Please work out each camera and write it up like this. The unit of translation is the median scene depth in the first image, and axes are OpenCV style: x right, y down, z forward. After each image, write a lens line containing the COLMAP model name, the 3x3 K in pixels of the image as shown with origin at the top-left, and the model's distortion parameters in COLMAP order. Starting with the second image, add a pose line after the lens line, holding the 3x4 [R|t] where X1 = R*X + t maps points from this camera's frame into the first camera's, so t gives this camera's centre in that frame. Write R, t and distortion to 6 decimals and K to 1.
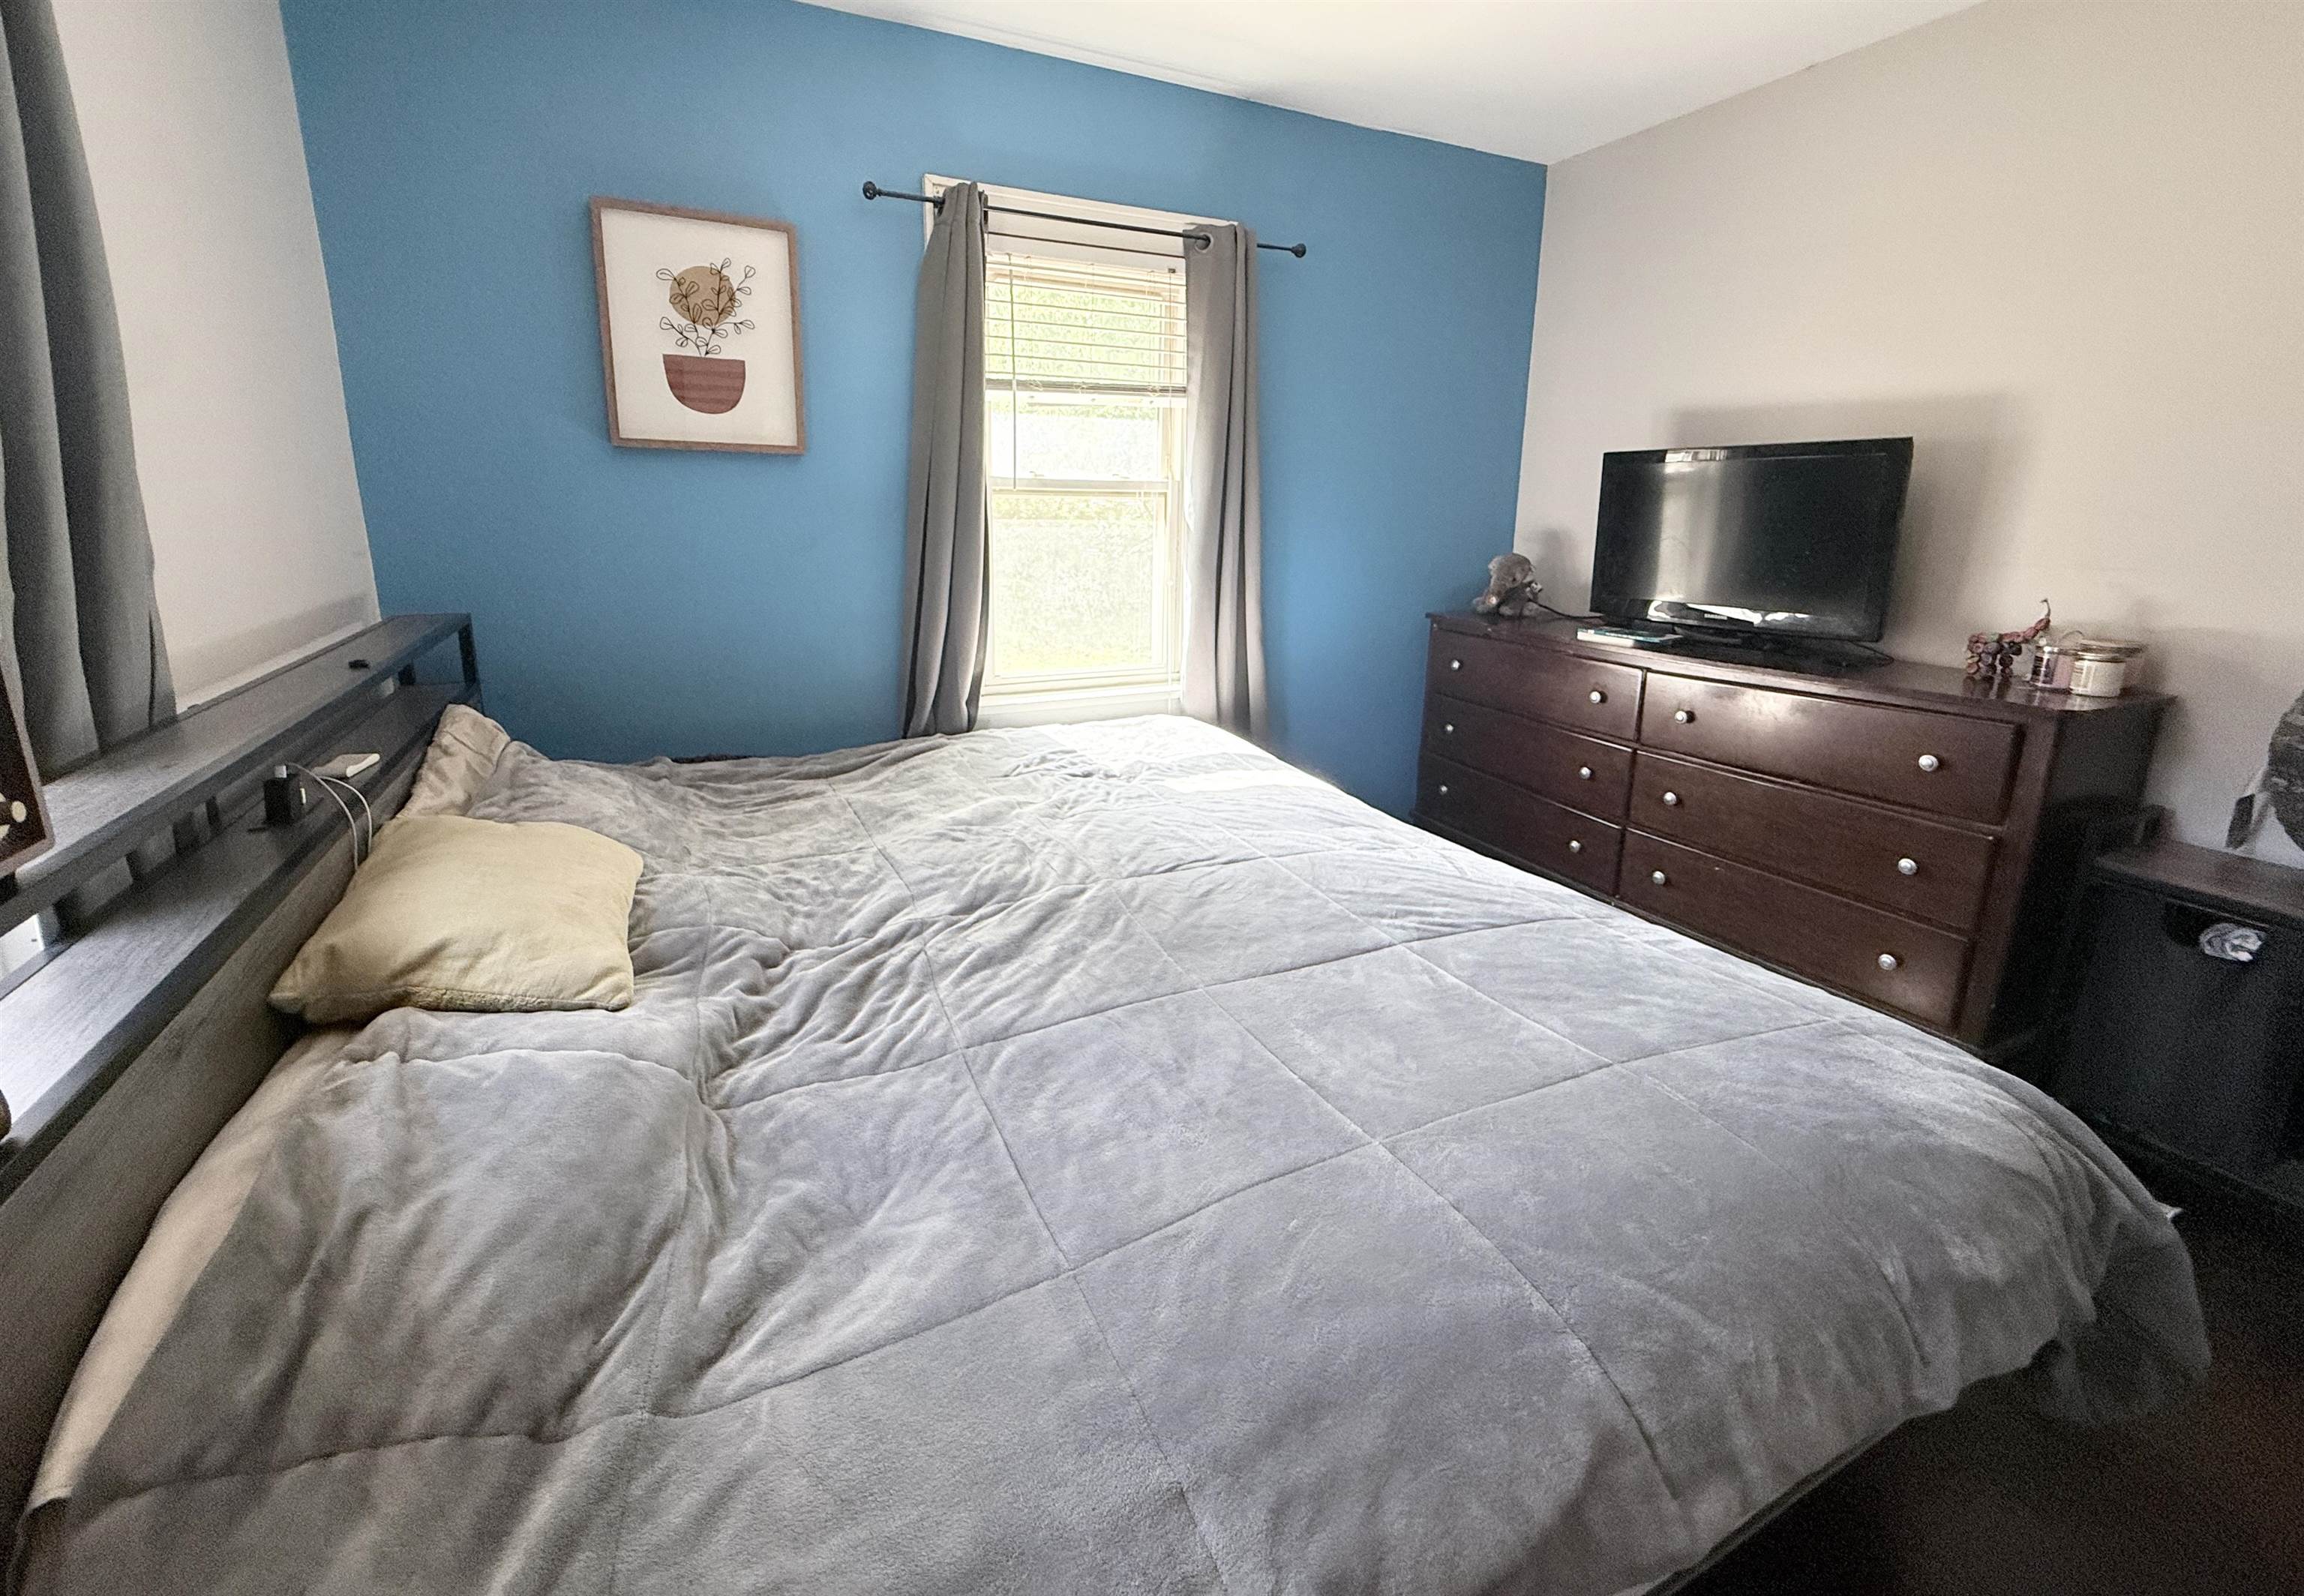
lens RADIAL K [[949.9, 0, 1118.2], [0, 949.9, 721.2], [0, 0, 1]] dist [0.001307, 0.000060]
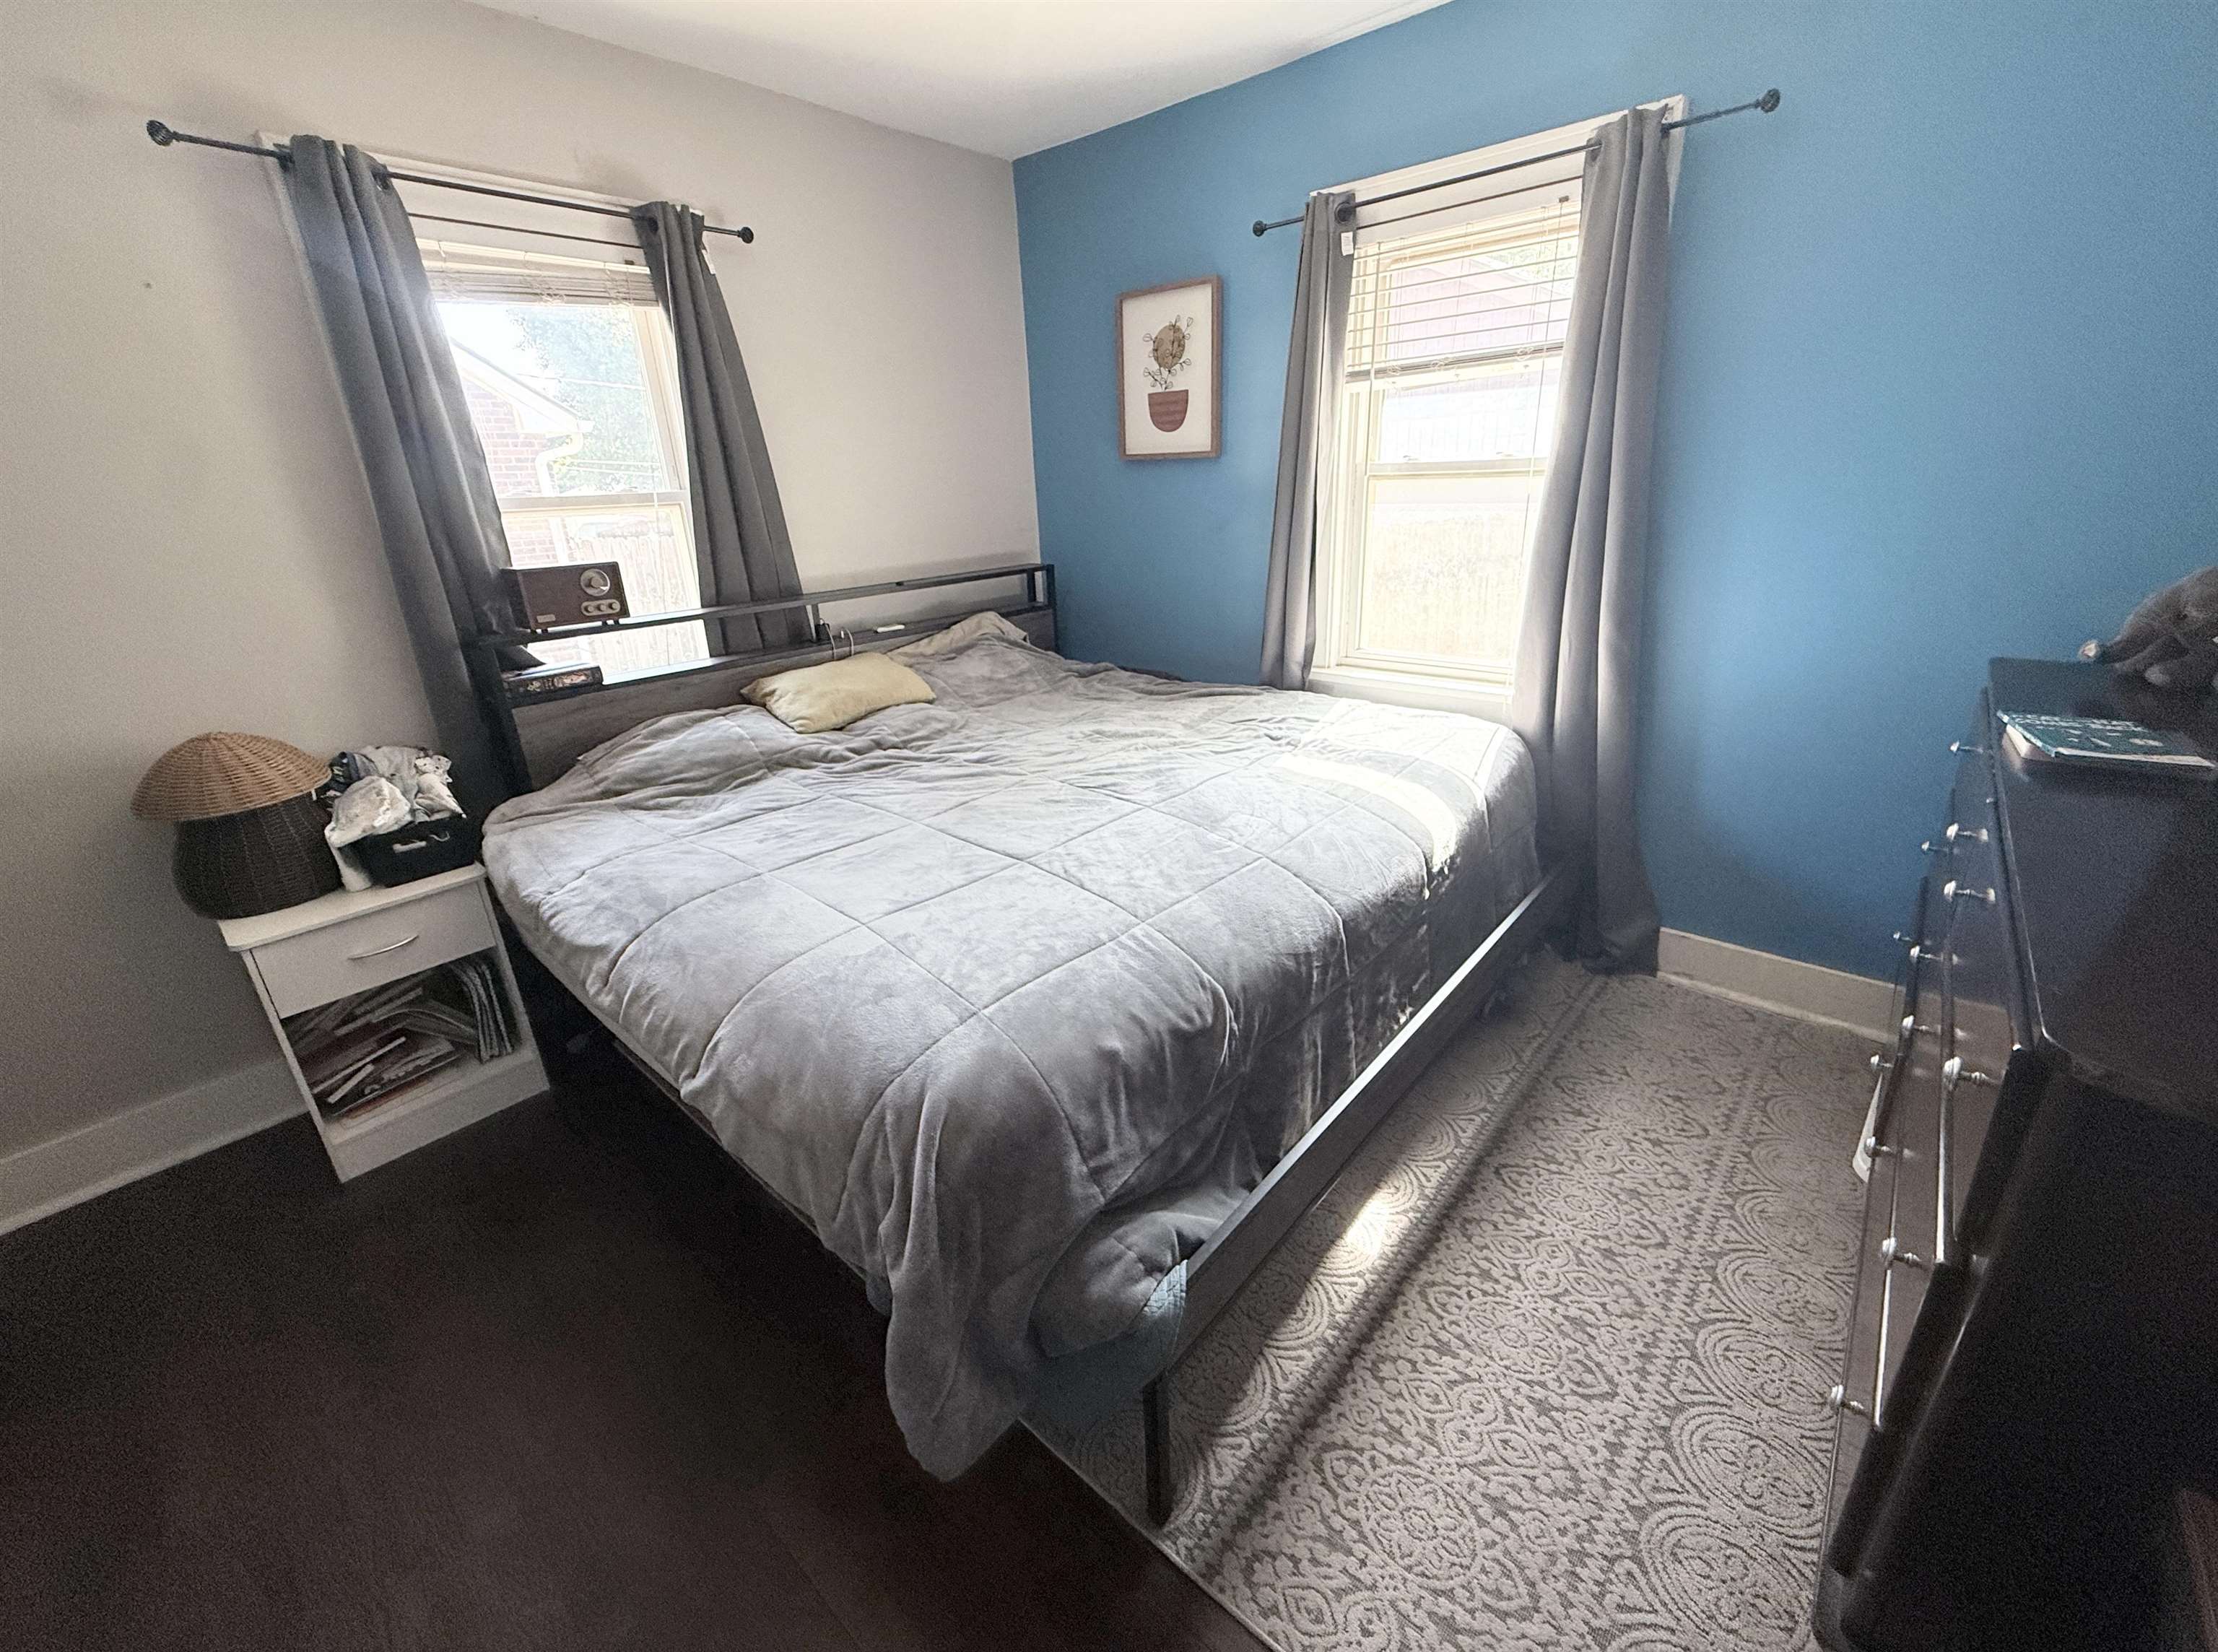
lens RADIAL K [[886.0, 0, 1109.2], [0, 886.0, 814.3], [0, 0, 1]] dist [0.000276, -0.000004]
pose [[0.393993, 0.300590, -0.868571, 0.869462], [-0.166438, 0.952719, 0.254214, -0.098051], [0.903918, 0.044405, 0.425394, 0.372119]]
